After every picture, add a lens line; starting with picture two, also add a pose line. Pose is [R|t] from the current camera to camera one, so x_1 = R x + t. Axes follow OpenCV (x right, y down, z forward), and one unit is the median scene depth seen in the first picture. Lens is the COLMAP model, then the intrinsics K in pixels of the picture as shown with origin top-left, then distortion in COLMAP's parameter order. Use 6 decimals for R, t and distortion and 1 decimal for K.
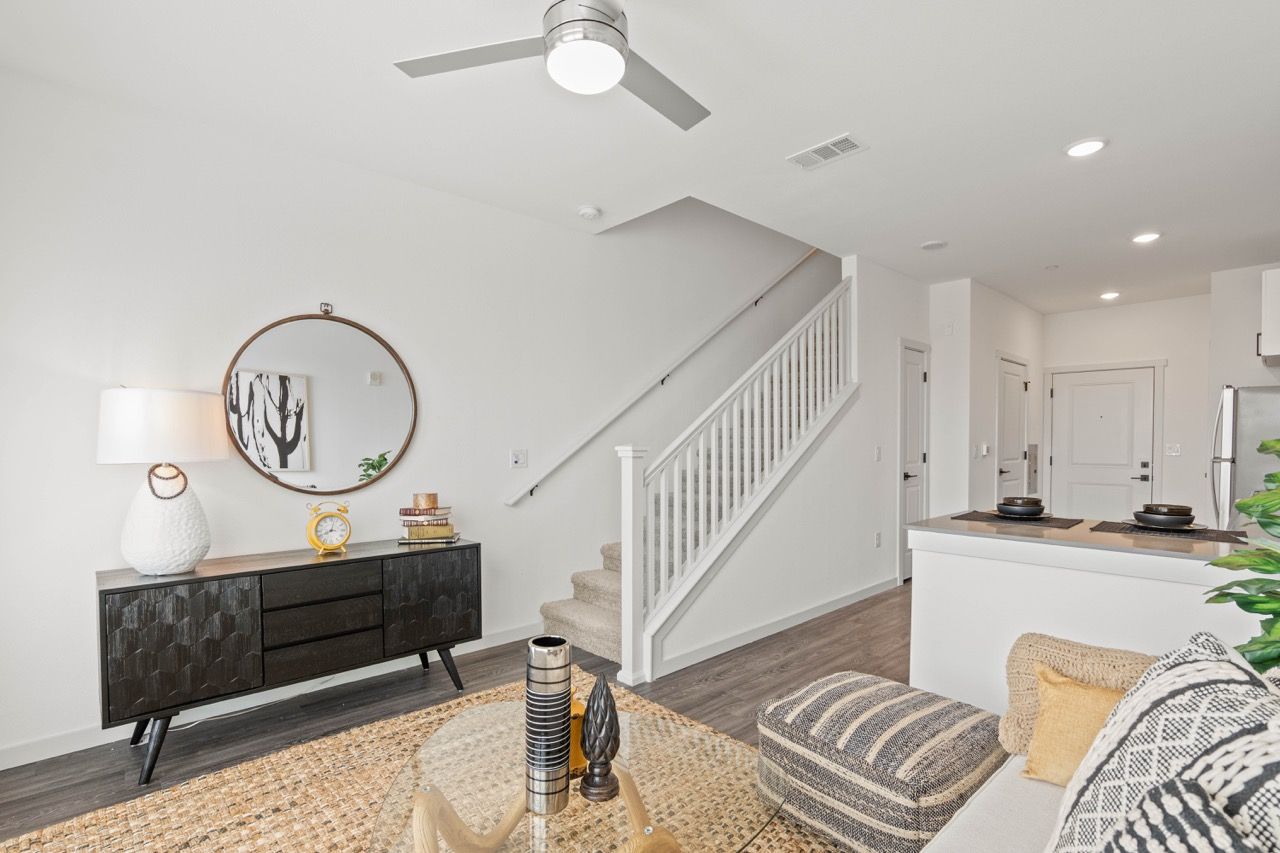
lens RADIAL K [[593.6, 0, 638.4], [0, 593.6, 424.4], [0, 0, 1]] dist [-0.021457, 0.006850]
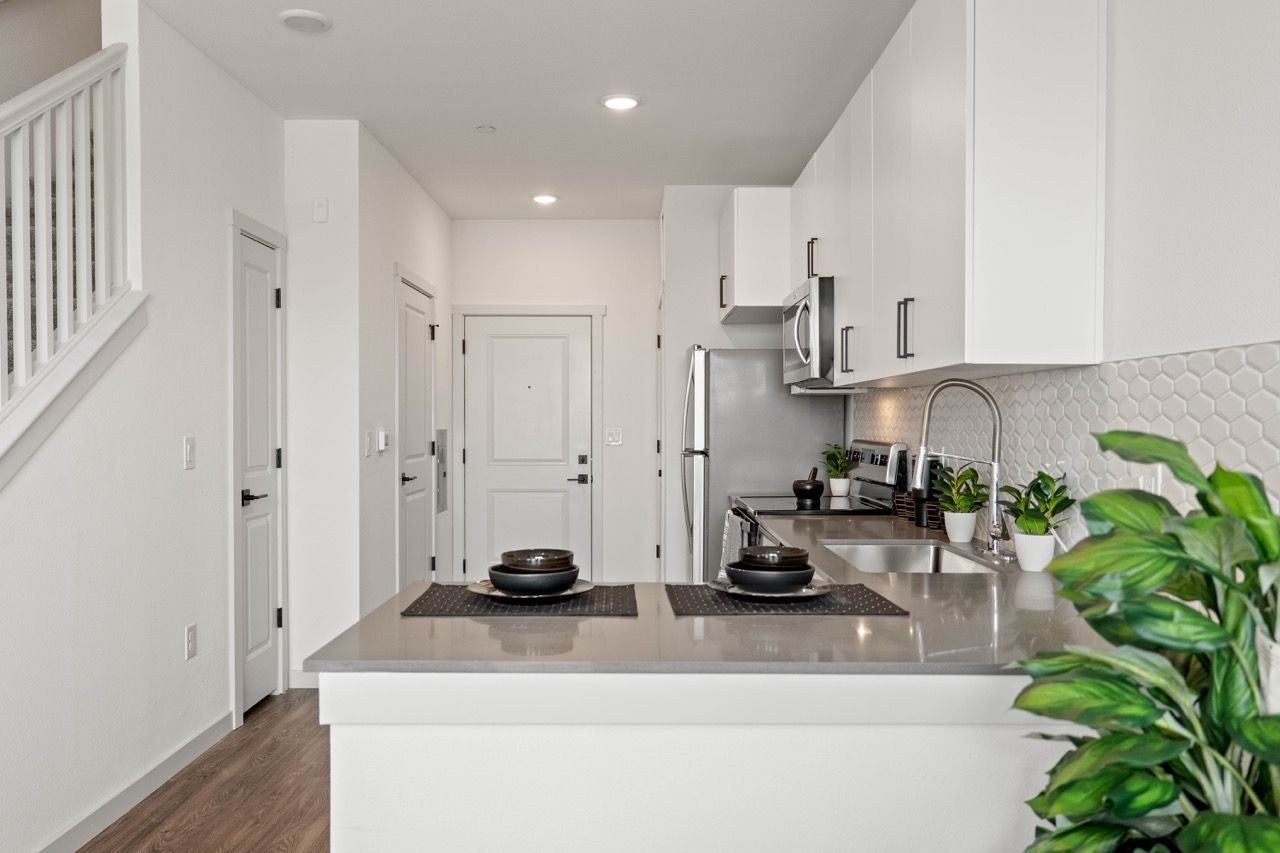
lens RADIAL K [[1006.3, 0, 639.3], [0, 1006.3, 454.7], [0, 0, 1]] dist [-0.002512, -0.000325]
pose [[0.675476, -0.022817, 0.737029, 0.063365], [-0.021961, 0.998455, 0.051038, 0.003278], [-0.737055, -0.050660, 0.673932, 0.206944]]
